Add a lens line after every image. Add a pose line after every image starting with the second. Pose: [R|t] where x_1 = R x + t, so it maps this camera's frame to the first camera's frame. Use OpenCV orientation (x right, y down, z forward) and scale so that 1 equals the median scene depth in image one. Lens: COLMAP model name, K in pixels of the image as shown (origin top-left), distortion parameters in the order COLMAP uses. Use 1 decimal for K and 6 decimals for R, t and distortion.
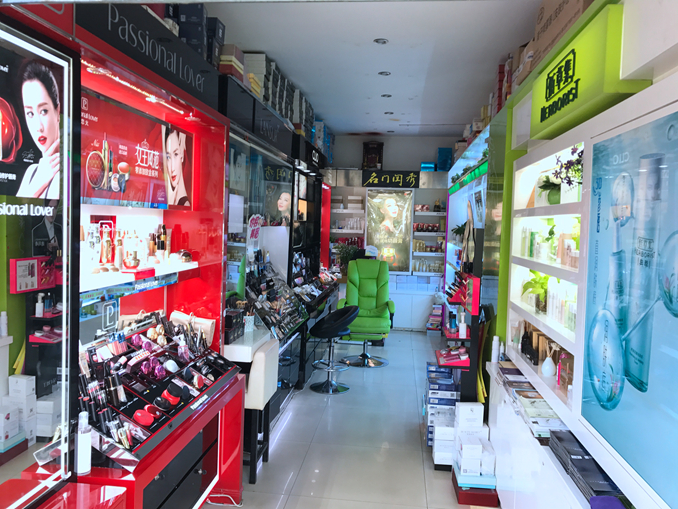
lens RADIAL K [[553.5, 0, 339.0], [0, 553.5, 254.5], [0, 0, 1]] dist [0.012457, 0.007005]
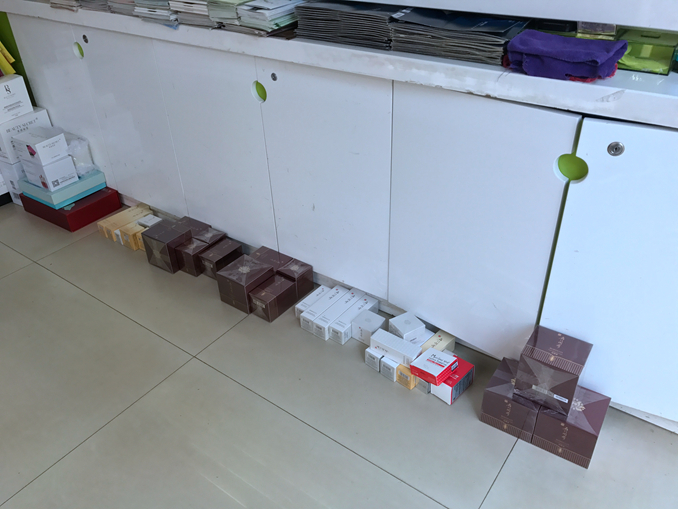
lens RADIAL K [[553.5, 0, 339.0], [0, 553.5, 254.5], [0, 0, 1]] dist [0.012457, 0.007005]
pose [[0.497888, -0.520960, 0.693332, -0.069929], [0.091002, 0.826438, 0.555625, 0.119930], [-0.862454, -0.213544, 0.458882, 0.362976]]
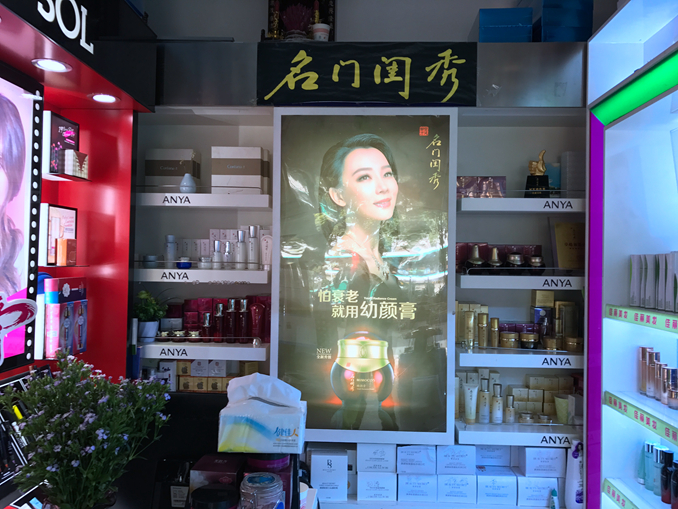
lens RADIAL K [[553.5, 0, 339.0], [0, 553.5, 254.5], [0, 0, 1]] dist [0.012457, 0.007005]
pose [[0.997724, -0.012632, 0.066229, 0.129482], [0.016913, 0.997776, -0.064478, -0.072841], [-0.065267, 0.065451, 0.995719, 1.558803]]
